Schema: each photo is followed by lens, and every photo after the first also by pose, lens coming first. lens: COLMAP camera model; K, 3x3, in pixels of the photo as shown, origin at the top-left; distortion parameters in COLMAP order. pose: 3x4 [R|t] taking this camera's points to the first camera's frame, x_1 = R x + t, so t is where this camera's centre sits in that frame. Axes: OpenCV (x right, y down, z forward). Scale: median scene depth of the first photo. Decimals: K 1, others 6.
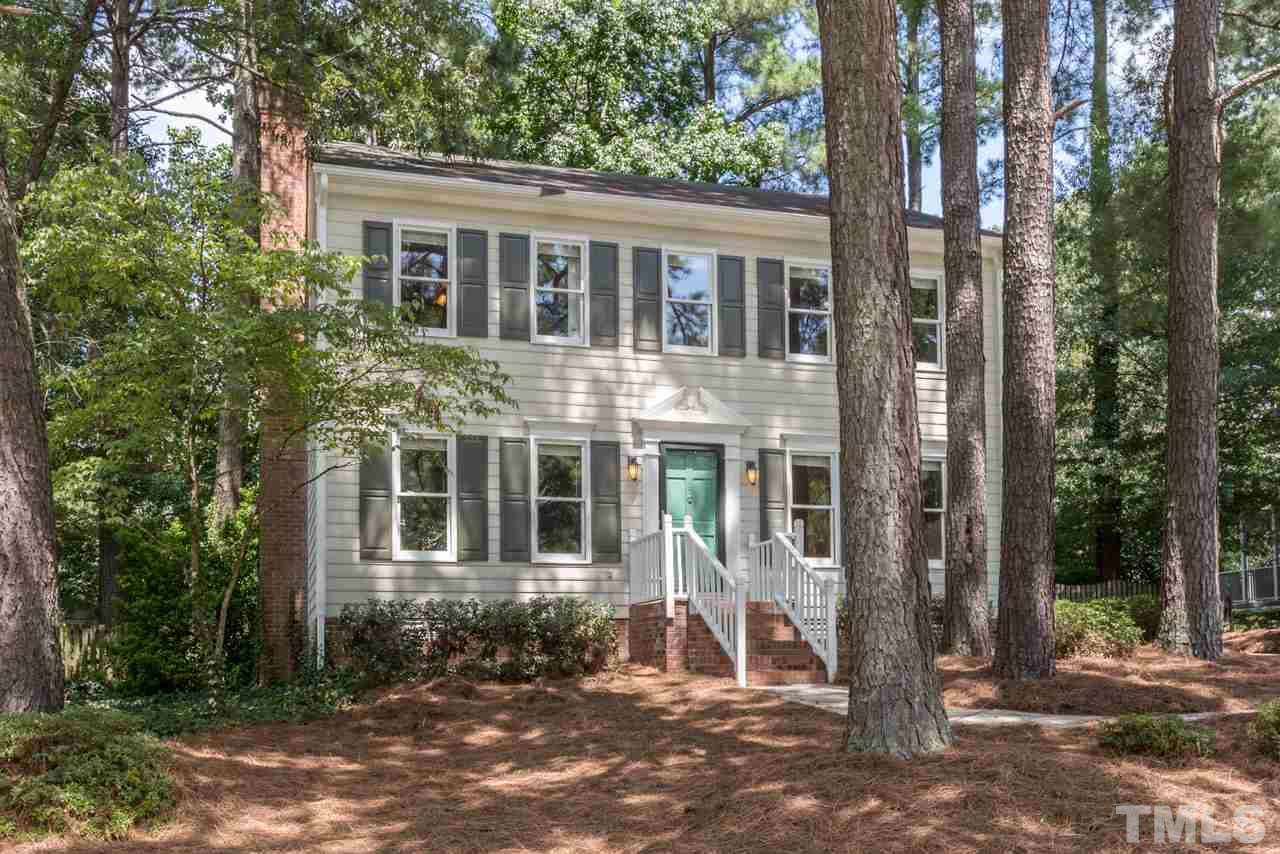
lens RADIAL K [[2432.9, 0, 640.0], [0, 2432.9, 427.0], [0, 0, 1]] dist [0.018891, 0.090996]
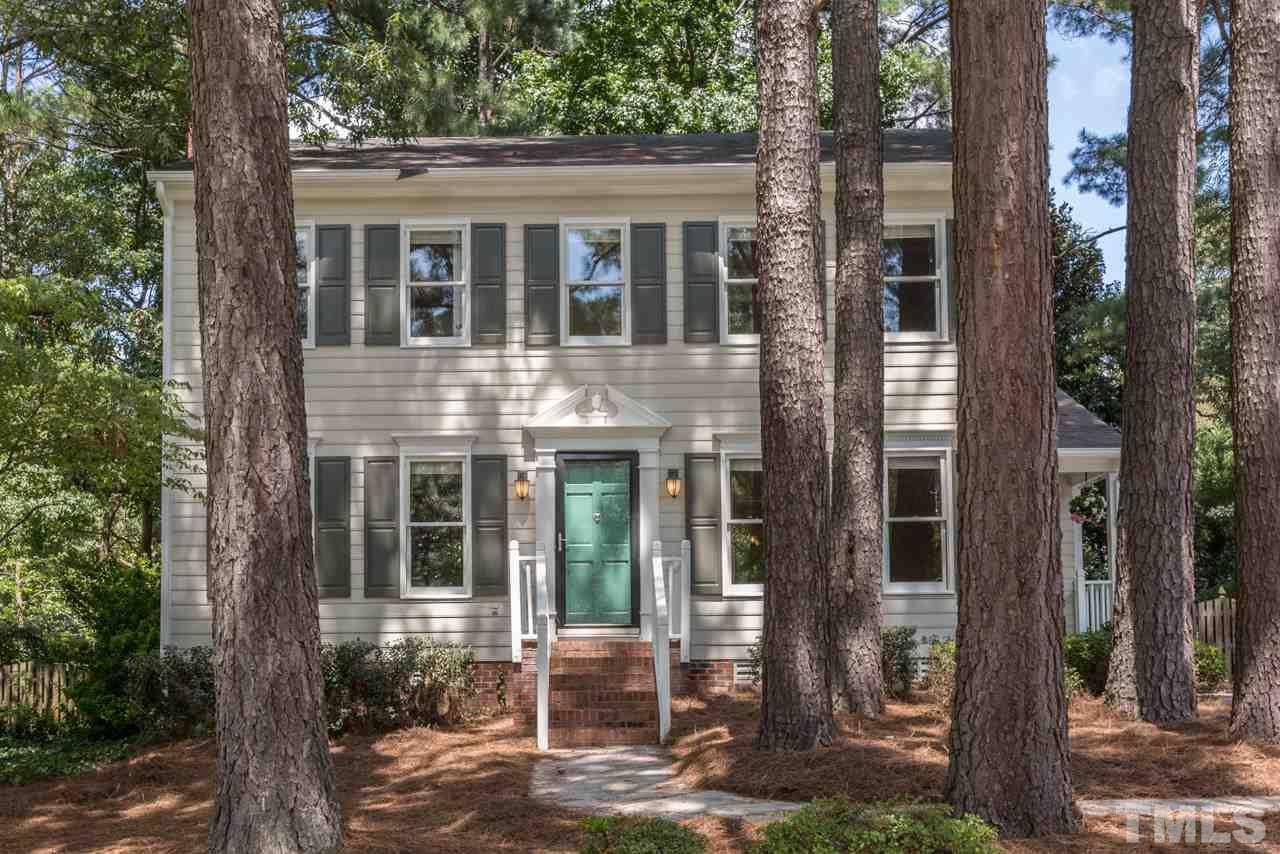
lens RADIAL K [[2432.9, 0, 640.0], [0, 2432.9, 427.0], [0, 0, 1]] dist [0.018891, 0.090996]
pose [[0.835160, -0.049531, -0.547772, 0.502044], [0.057190, 0.998359, -0.003079, 0.001686], [0.547025, -0.028755, 0.836622, 0.309886]]
